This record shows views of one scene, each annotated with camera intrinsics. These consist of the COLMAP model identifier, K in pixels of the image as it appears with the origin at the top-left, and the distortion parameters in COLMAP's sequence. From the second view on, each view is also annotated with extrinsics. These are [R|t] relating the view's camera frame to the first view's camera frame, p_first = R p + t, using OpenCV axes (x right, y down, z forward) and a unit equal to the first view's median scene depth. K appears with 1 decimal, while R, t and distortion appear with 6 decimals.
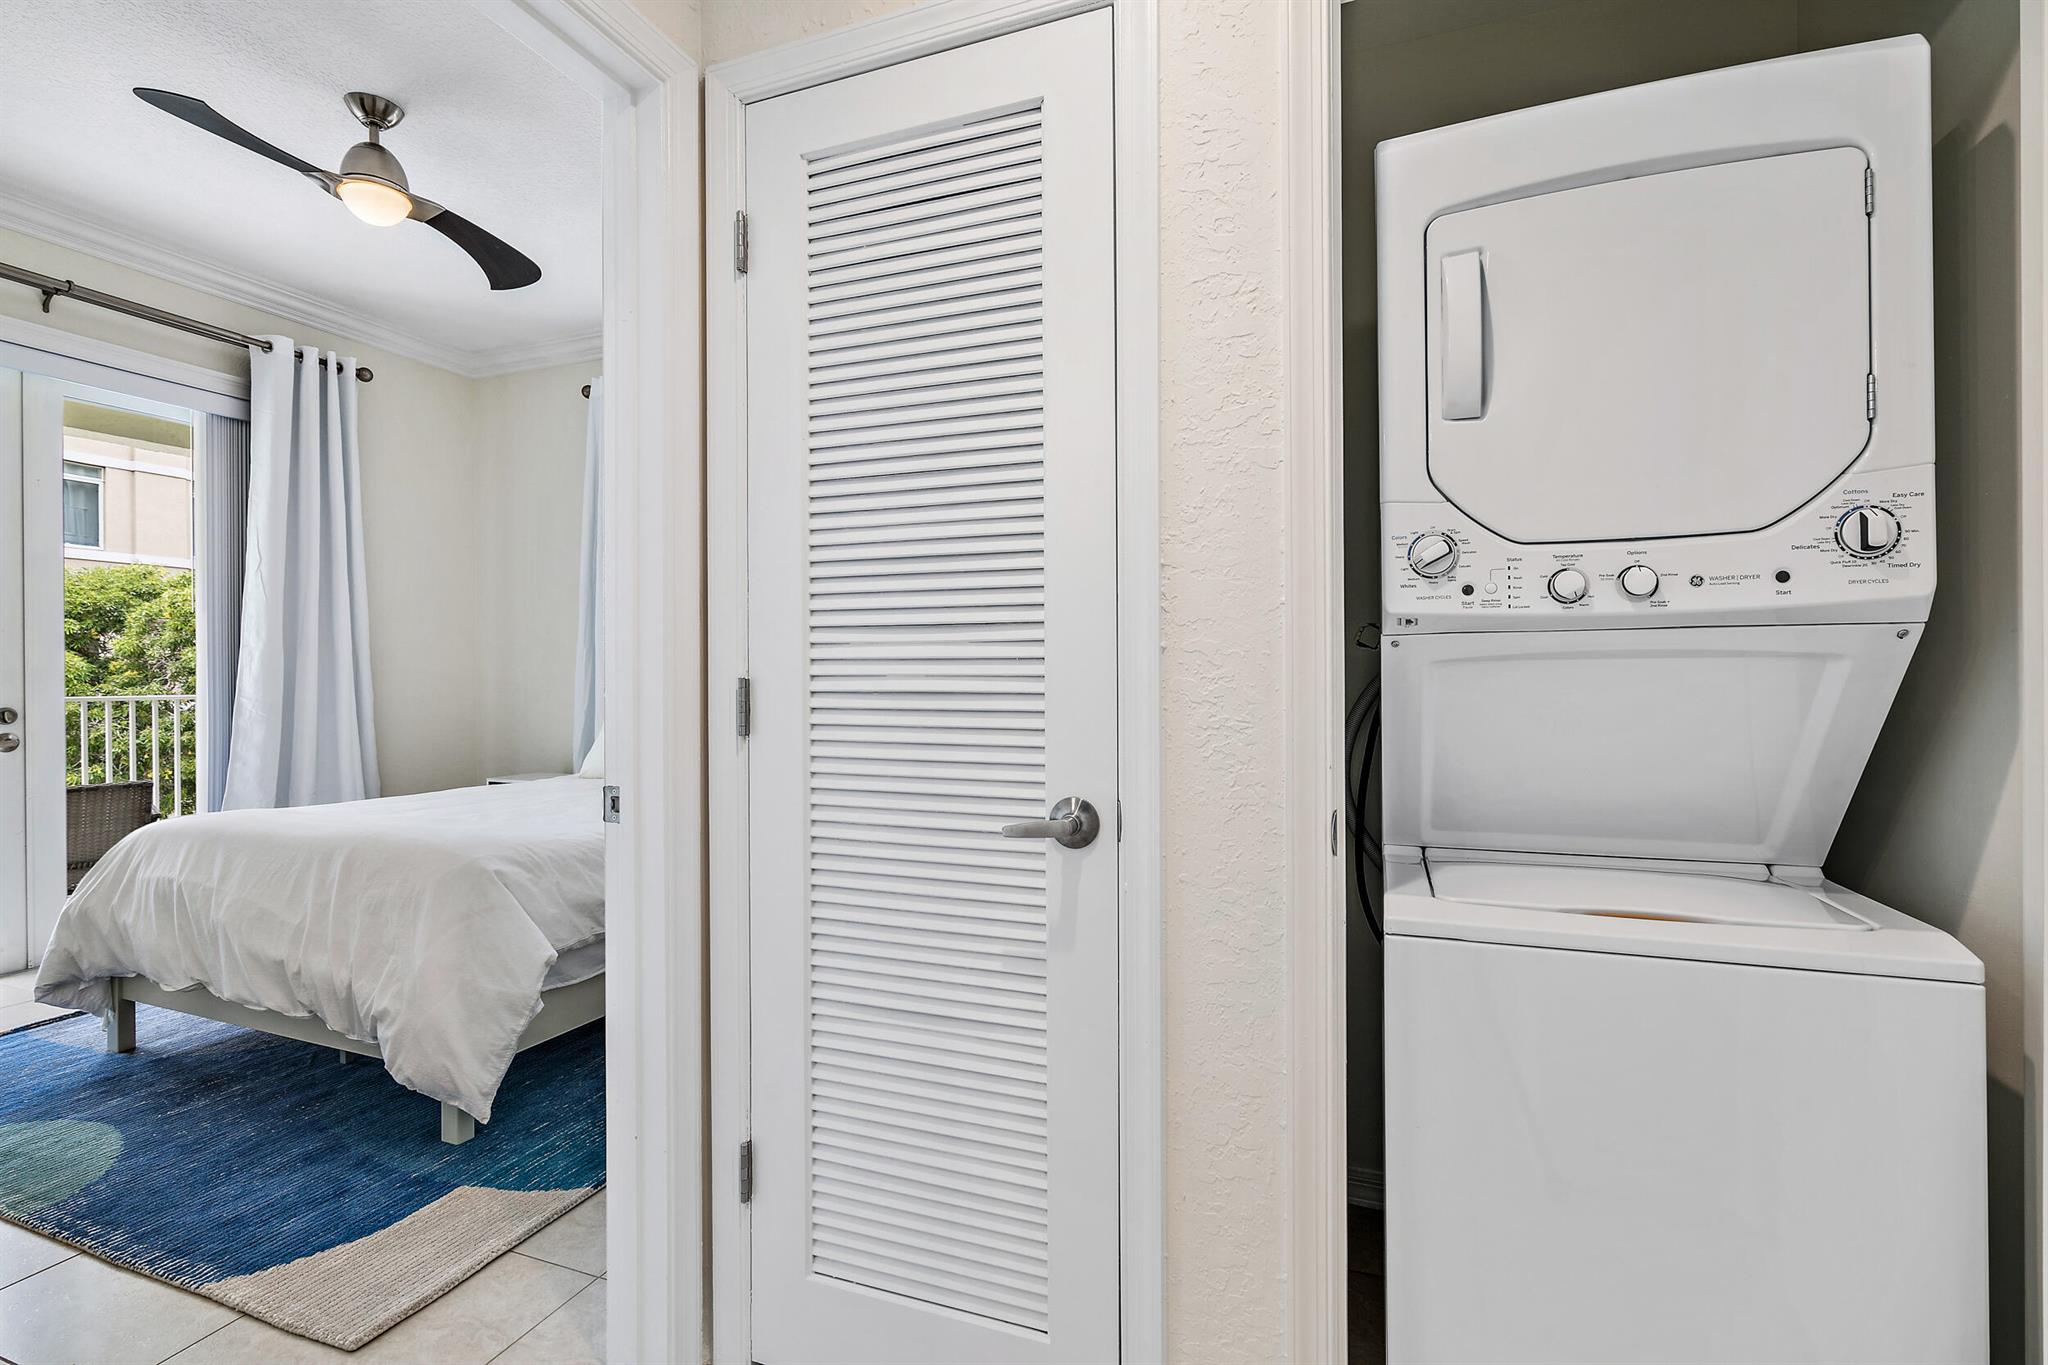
lens RADIAL K [[933.7, 0, 1021.6], [0, 933.7, 669.2], [0, 0, 1]] dist [-0.000484, 0.000369]
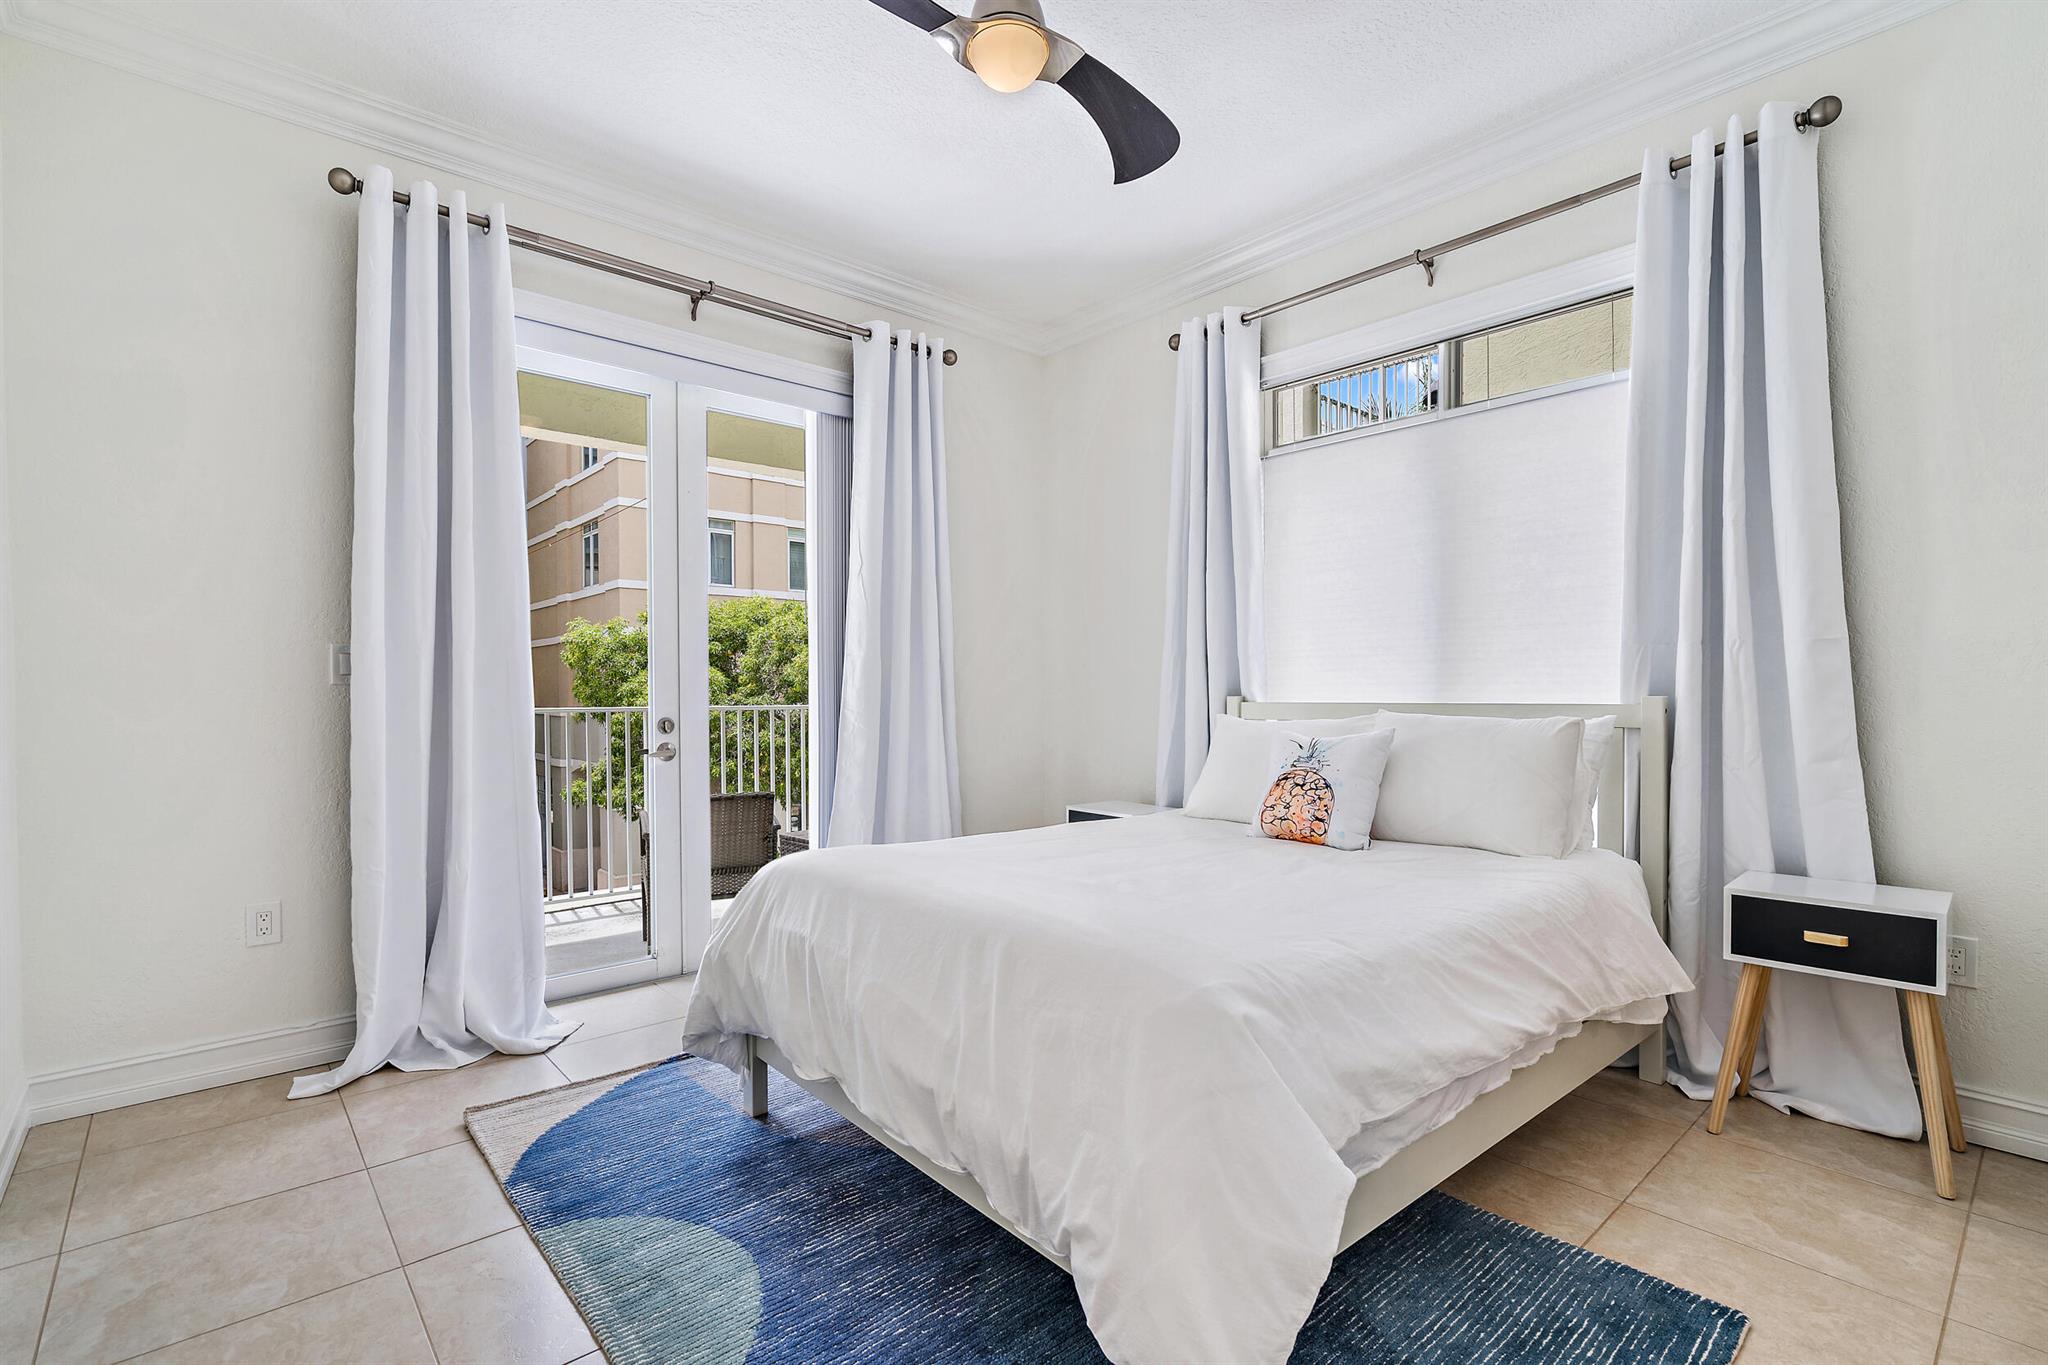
lens RADIAL K [[931.7, 0, 1024.0], [0, 931.7, 682.5], [0, 0, 1]] dist [-0.001471, 0.000744]
pose [[0.889058, -0.001427, -0.457792, -0.274767], [0.001846, 0.999998, 0.000467, 0.003067], [0.457791, -0.001260, 0.889059, 0.274180]]
